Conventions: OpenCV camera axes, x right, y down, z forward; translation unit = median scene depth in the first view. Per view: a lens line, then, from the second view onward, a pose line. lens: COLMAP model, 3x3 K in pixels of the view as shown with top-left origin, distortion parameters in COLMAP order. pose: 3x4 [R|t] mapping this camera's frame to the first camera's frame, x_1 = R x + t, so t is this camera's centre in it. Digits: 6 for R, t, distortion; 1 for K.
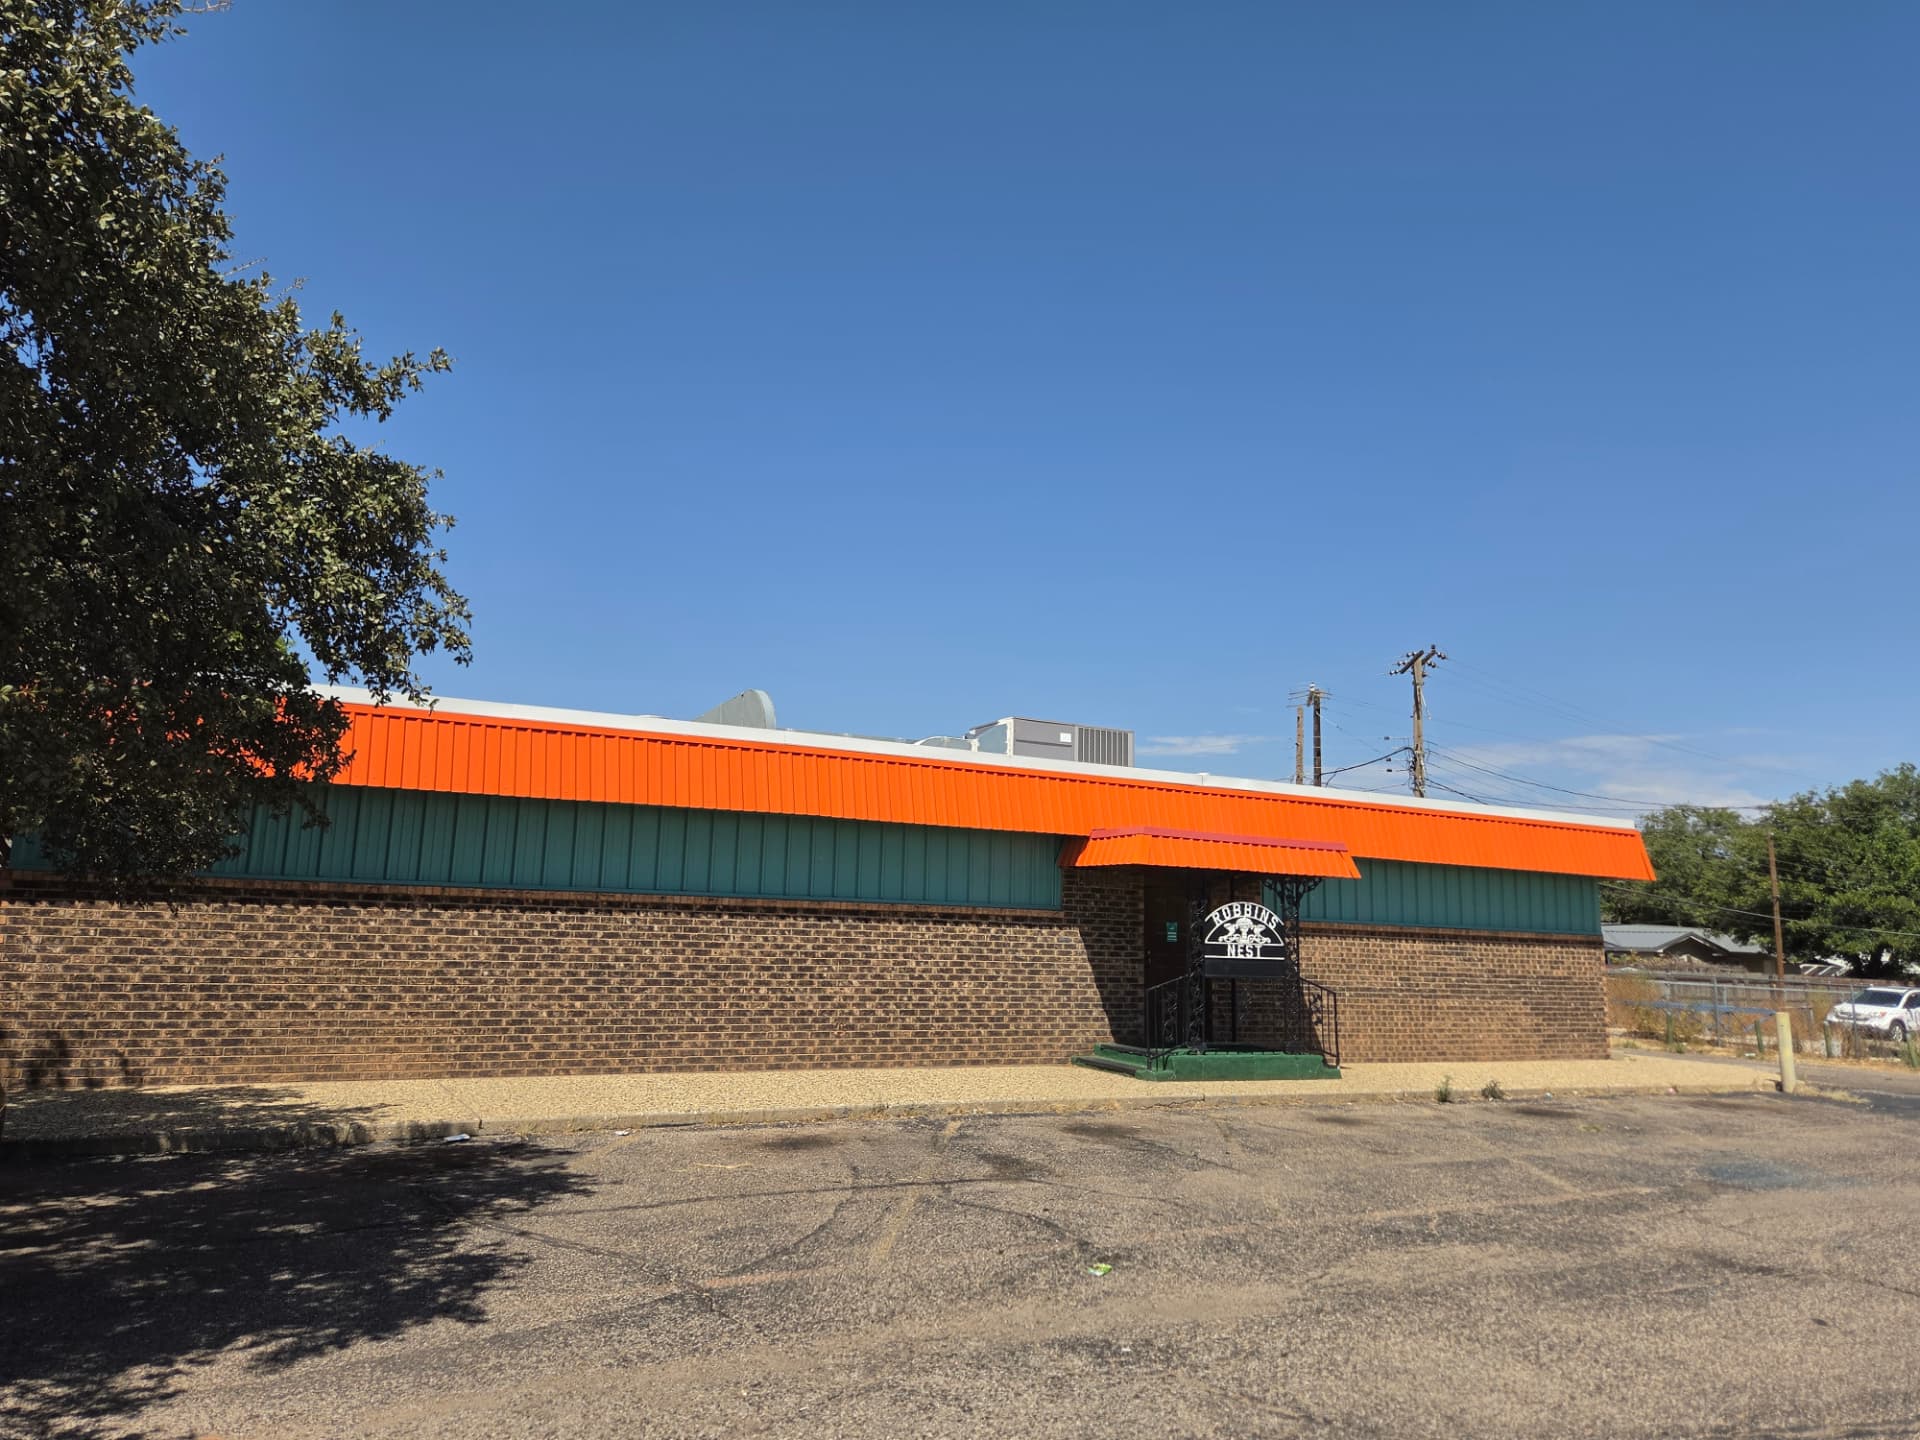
lens RADIAL K [[1344.3, 0, 960.0], [0, 1344.3, 720.0], [0, 0, 1]] dist [0.035259, -0.000101]
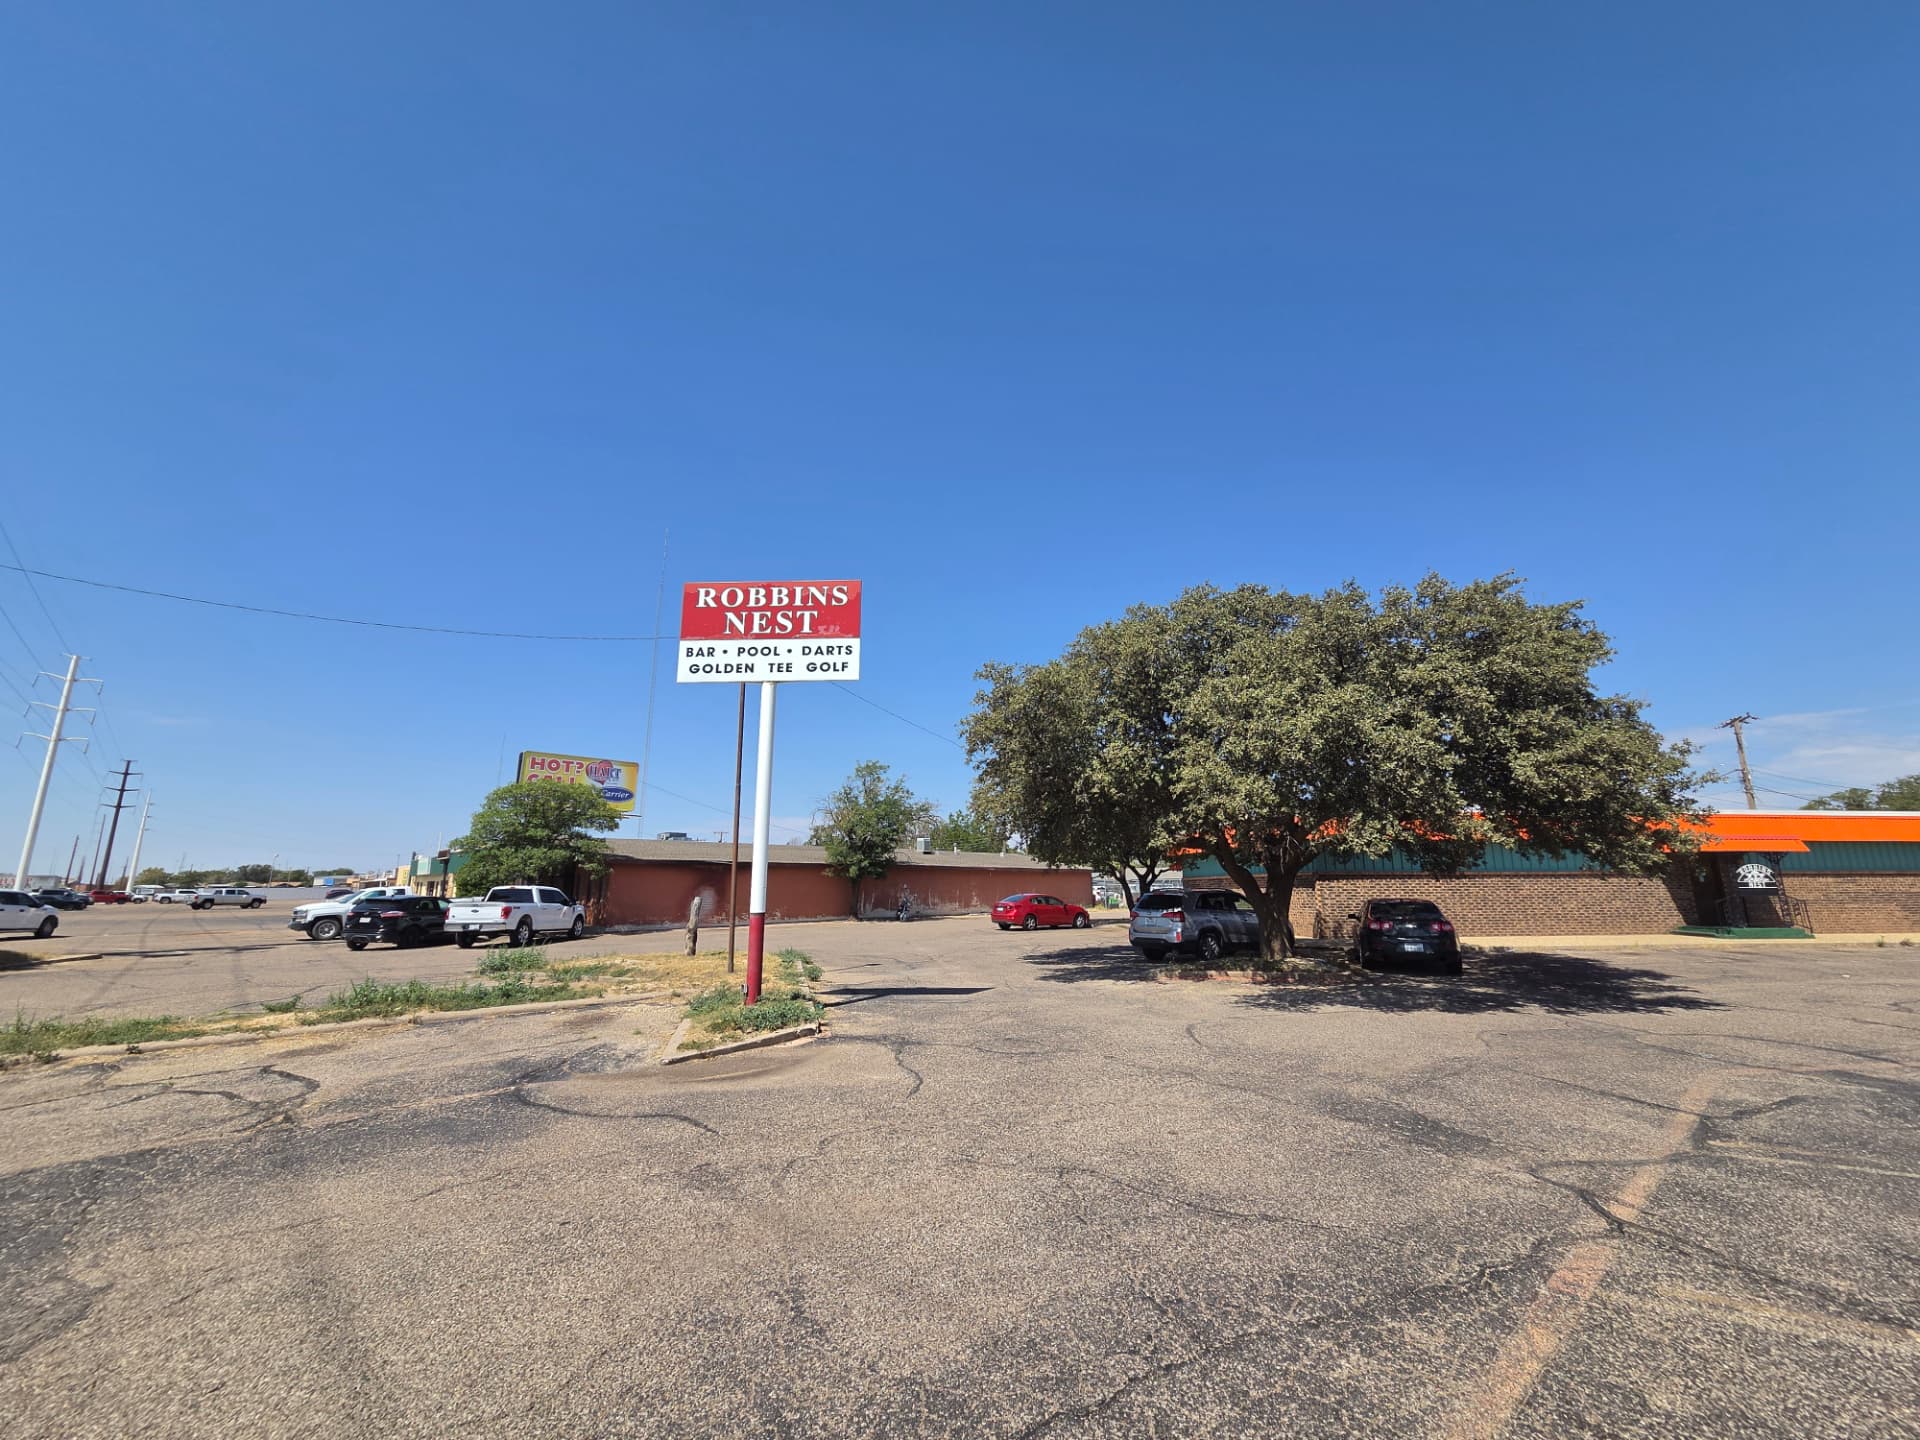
lens RADIAL K [[782.8, 0, 969.3], [0, 782.8, 713.5], [0, 0, 1]] dist [-0.000929, -0.000160]
pose [[0.928331, -0.111916, -0.354509, -0.533584], [0.089388, 0.992831, -0.079354, -0.137561], [0.360848, 0.041978, 0.931679, -0.768324]]
